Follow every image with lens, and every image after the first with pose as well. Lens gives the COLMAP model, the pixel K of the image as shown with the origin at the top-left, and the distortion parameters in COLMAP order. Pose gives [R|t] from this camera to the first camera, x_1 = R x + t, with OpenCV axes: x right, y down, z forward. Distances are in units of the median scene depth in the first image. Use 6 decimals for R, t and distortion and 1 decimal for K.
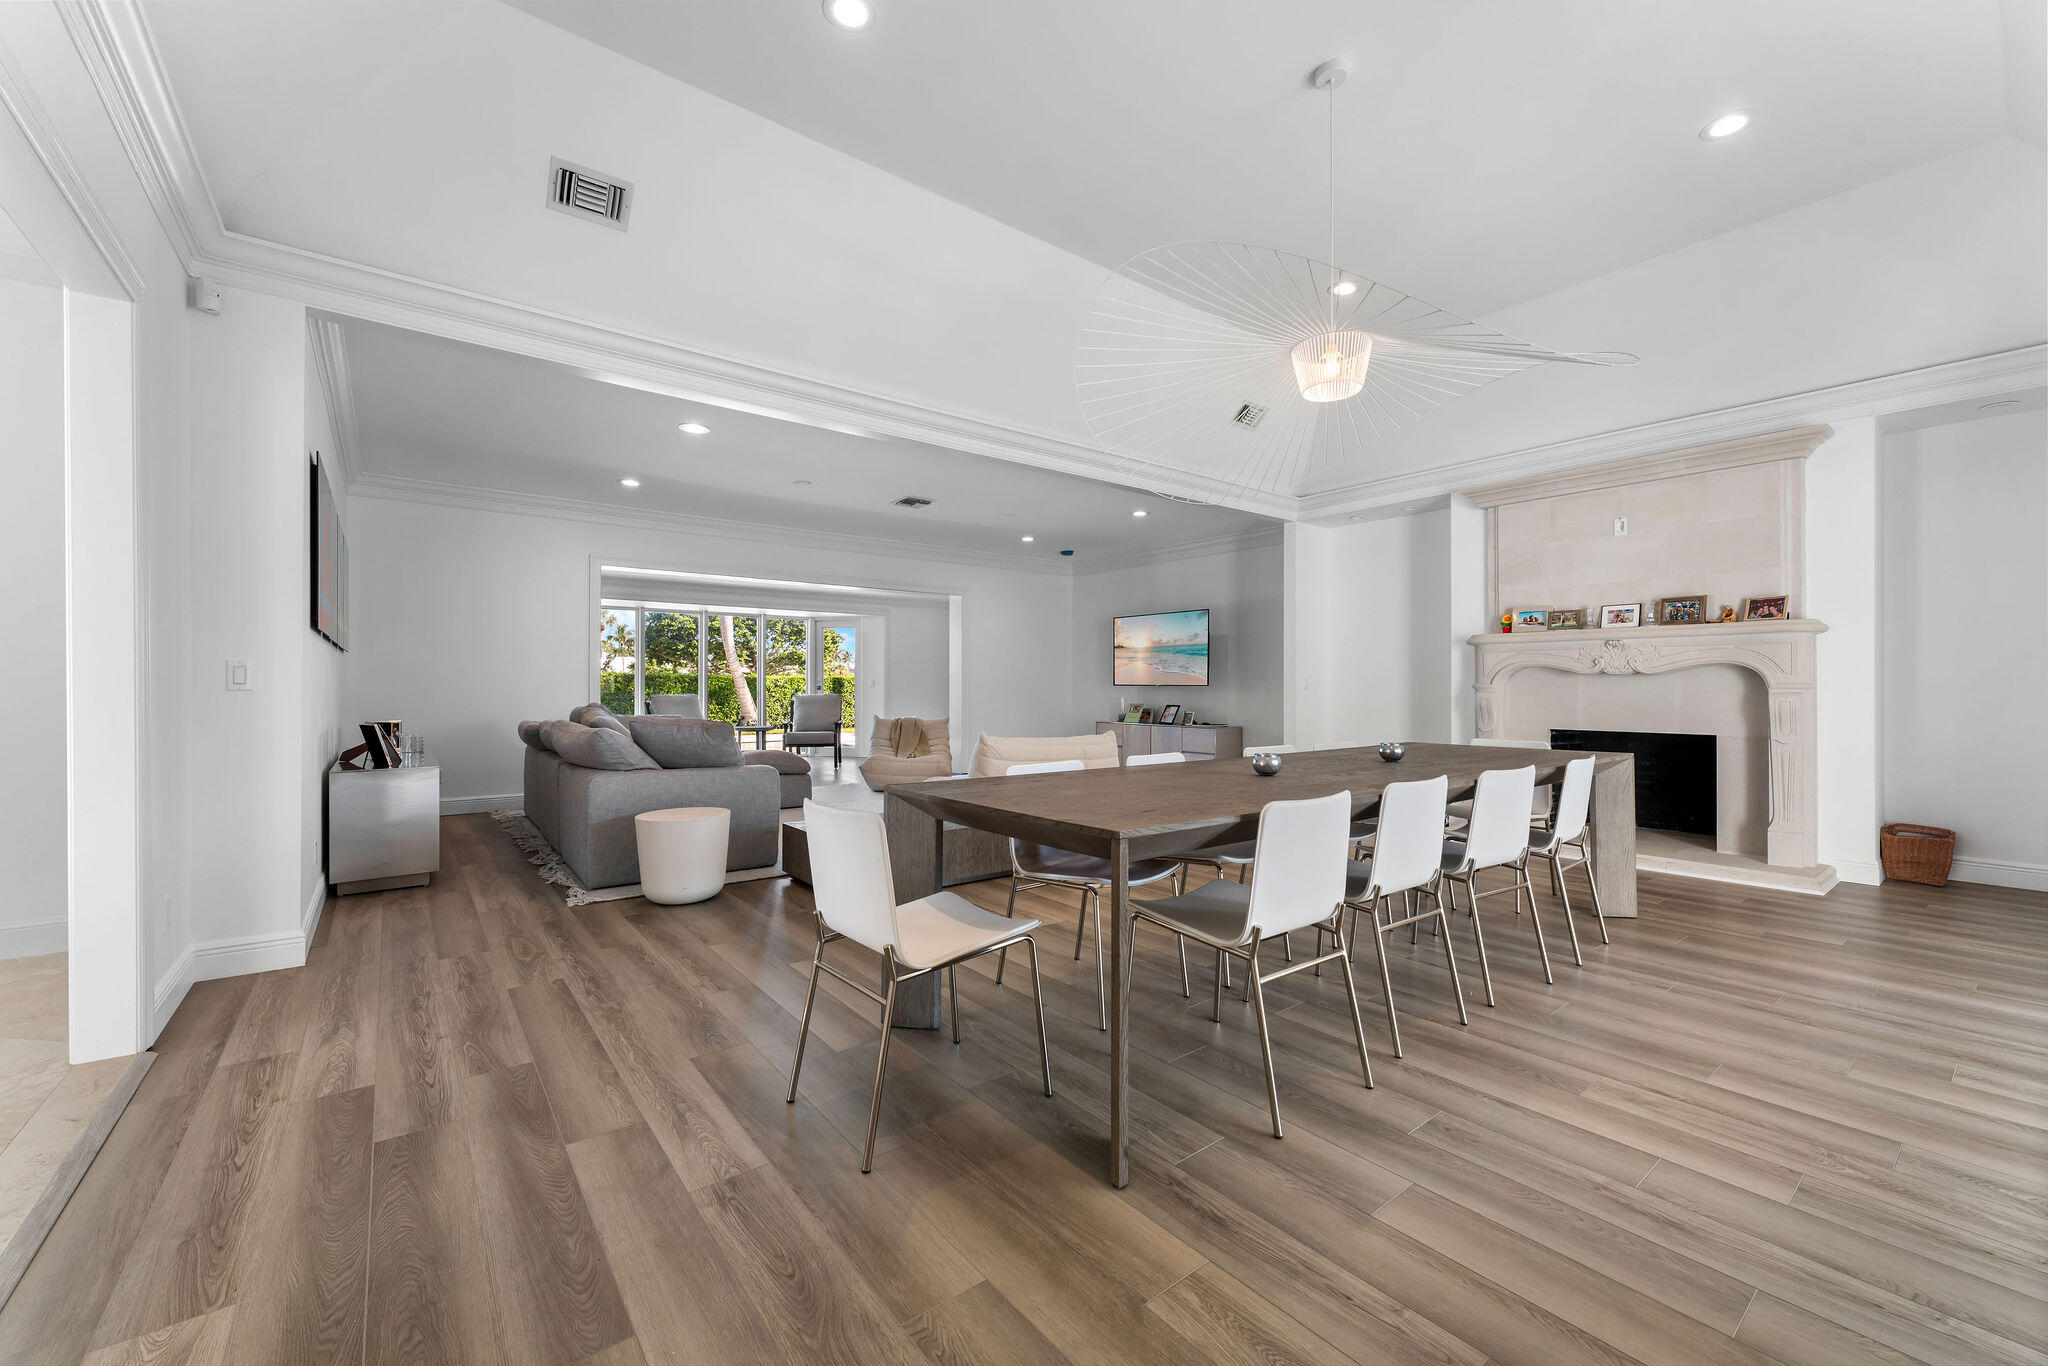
lens RADIAL K [[817.9, 0, 1011.4], [0, 817.9, 690.6], [0, 0, 1]] dist [0.003107, -0.000170]
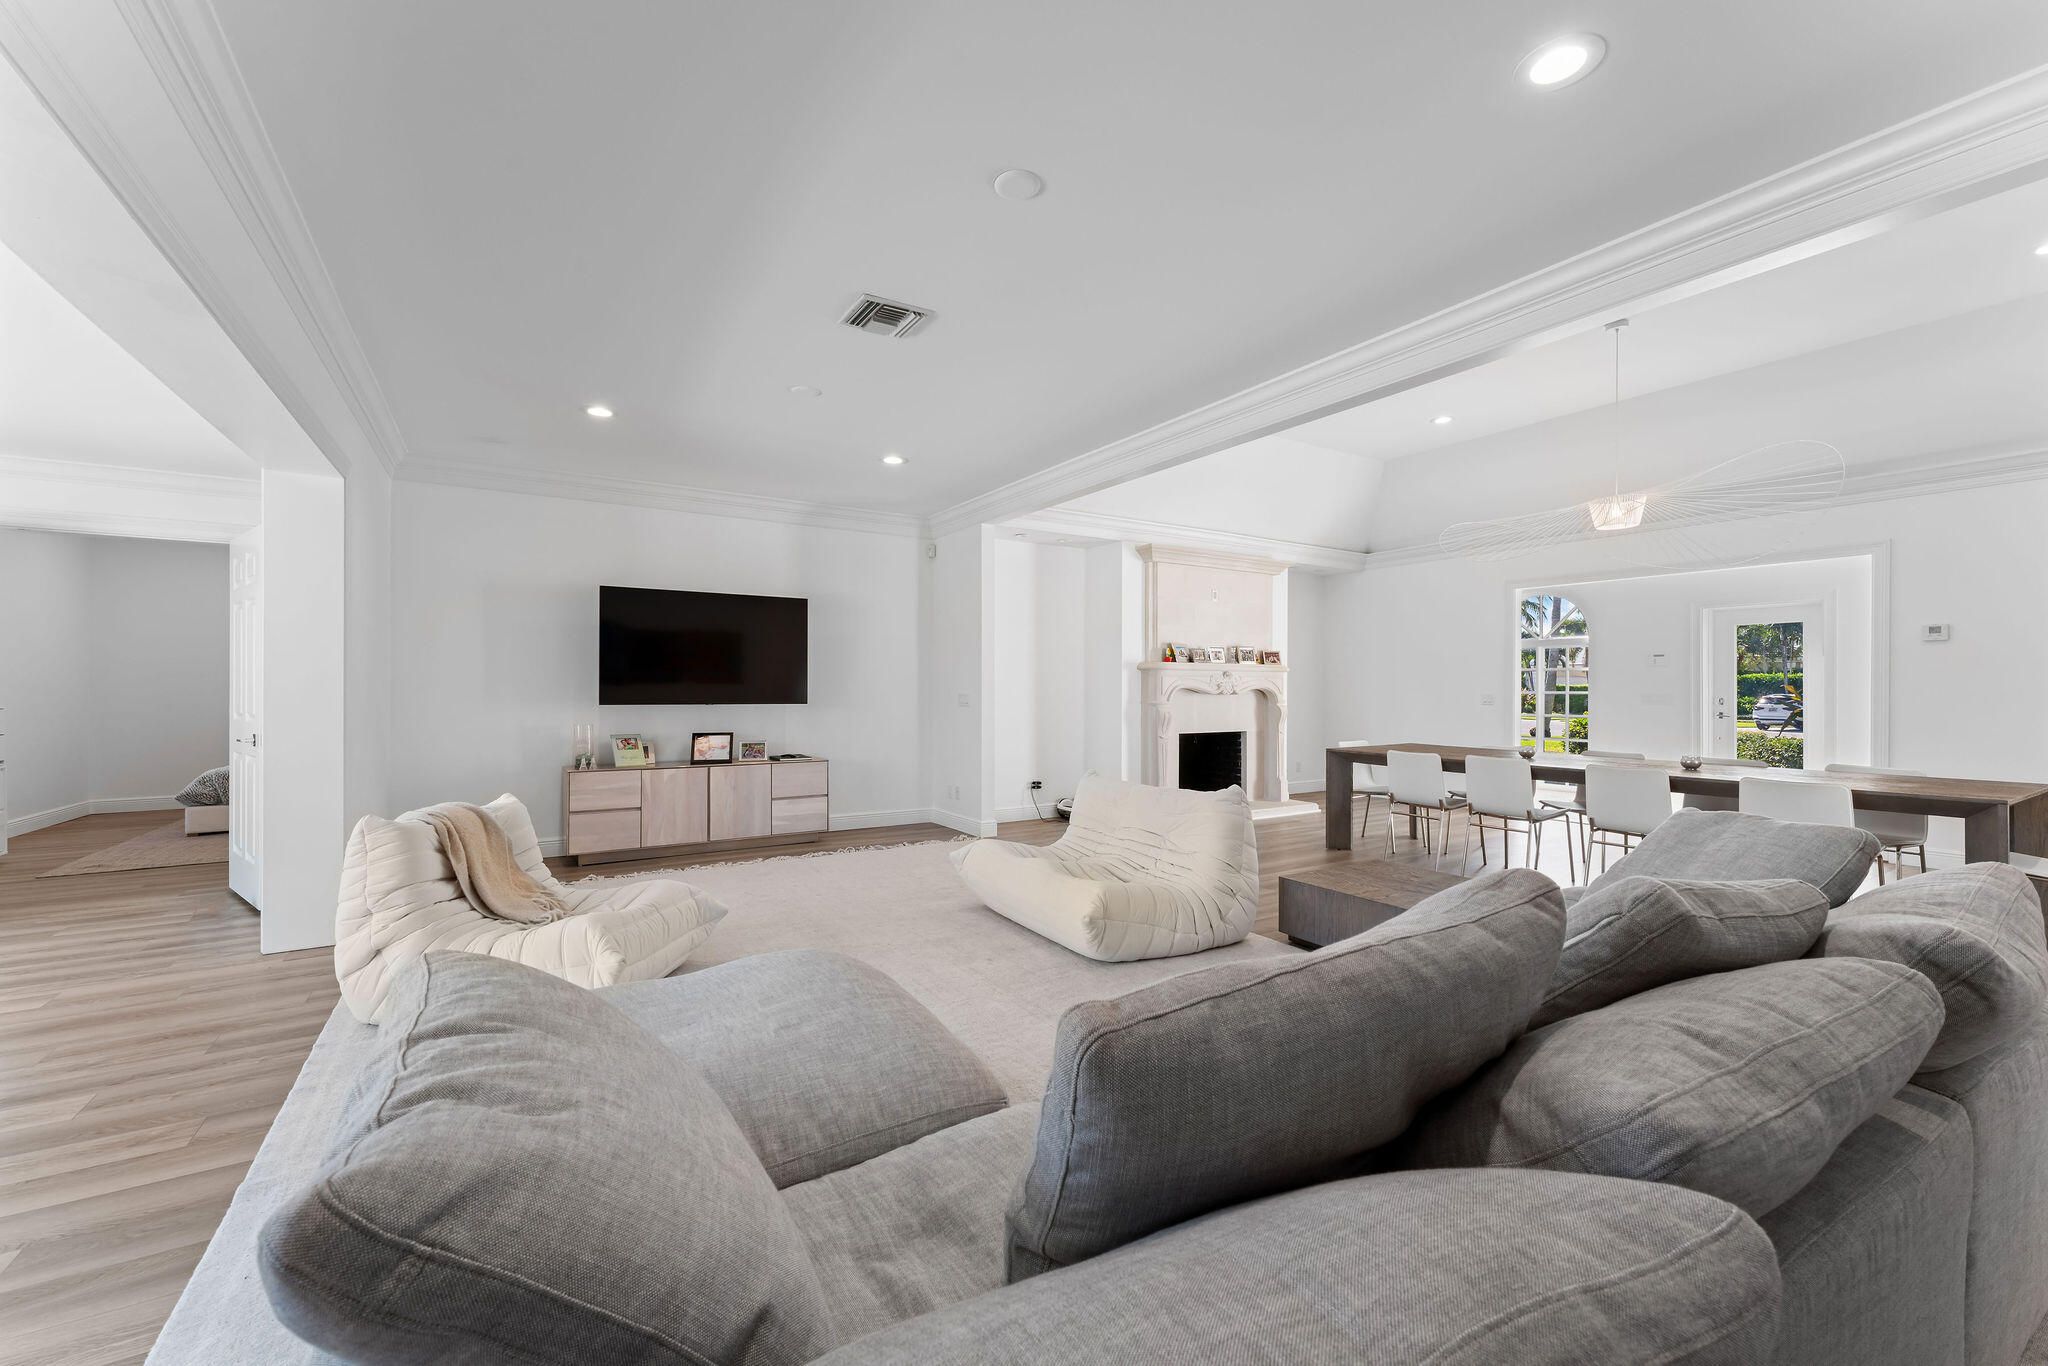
lens RADIAL K [[817.9, 0, 1023.4], [0, 817.9, 696.0], [0, 0, 1]] dist [0.003107, -0.000170]
pose [[0.111415, 0.001662, 0.993773, -0.701764], [0.004729, 0.999986, -0.002203, -0.014882], [-0.993763, 0.004945, 0.111406, 1.084995]]
